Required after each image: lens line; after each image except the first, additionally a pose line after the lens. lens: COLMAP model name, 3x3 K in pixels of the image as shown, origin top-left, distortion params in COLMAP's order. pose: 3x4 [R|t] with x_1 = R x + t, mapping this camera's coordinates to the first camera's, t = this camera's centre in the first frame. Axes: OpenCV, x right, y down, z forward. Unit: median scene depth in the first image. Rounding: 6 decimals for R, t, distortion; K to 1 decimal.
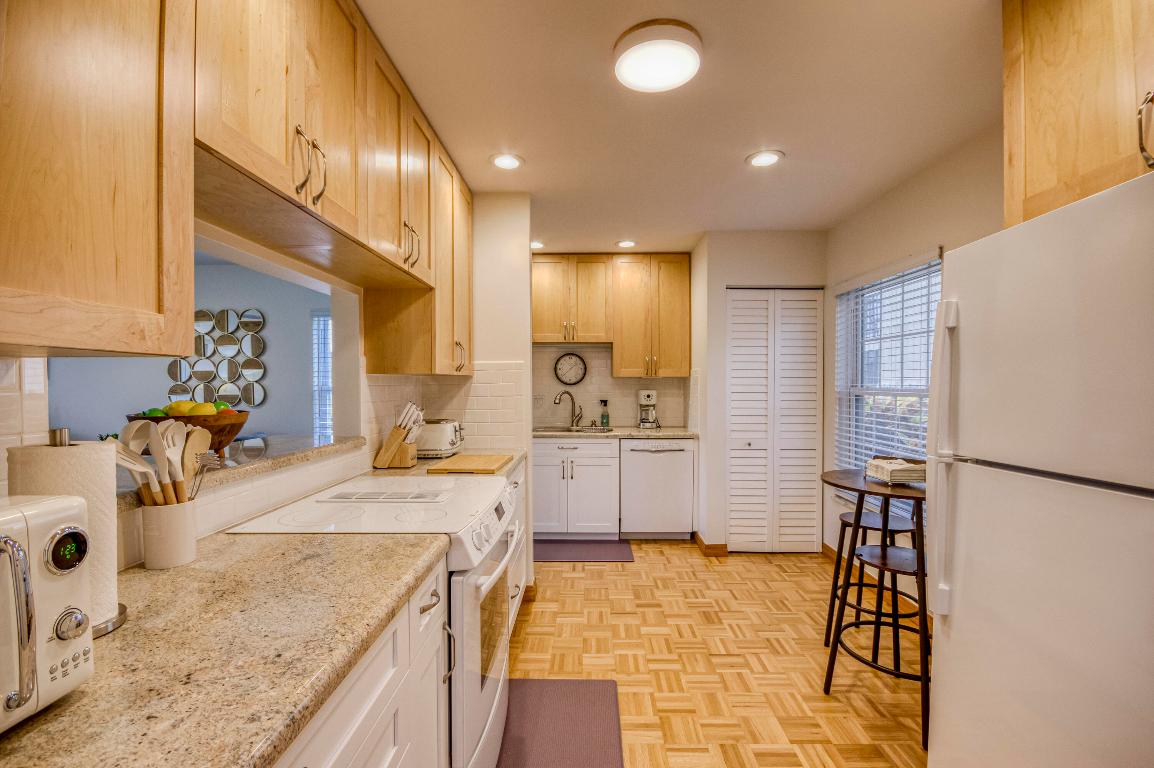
lens RADIAL K [[511.8, 0, 581.7], [0, 511.8, 383.2], [0, 0, 1]] dist [-0.019071, -0.001521]
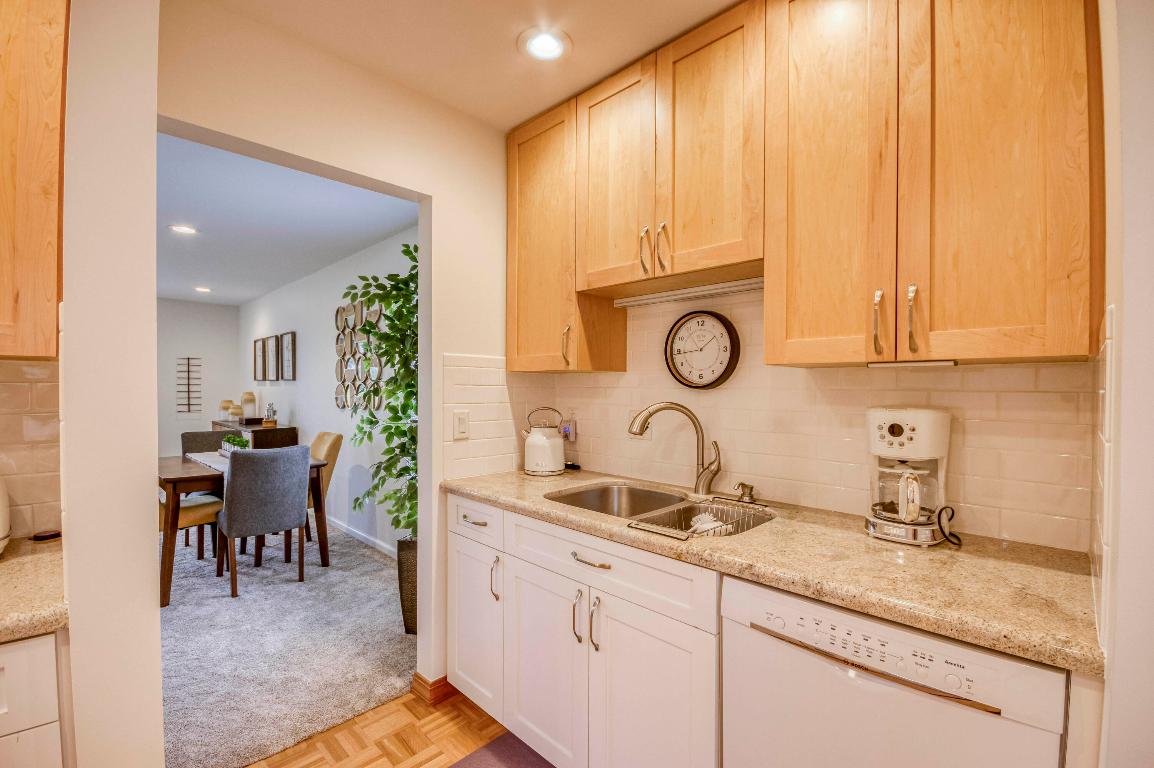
lens RADIAL K [[511.8, 0, 570.3], [0, 511.8, 389.9], [0, 0, 1]] dist [-0.019071, -0.001521]
pose [[0.709813, 0.006423, -0.704361, 0.194278], [-0.007783, 0.999969, 0.001275, 0.004506], [0.704347, 0.004578, 0.709841, 0.654747]]
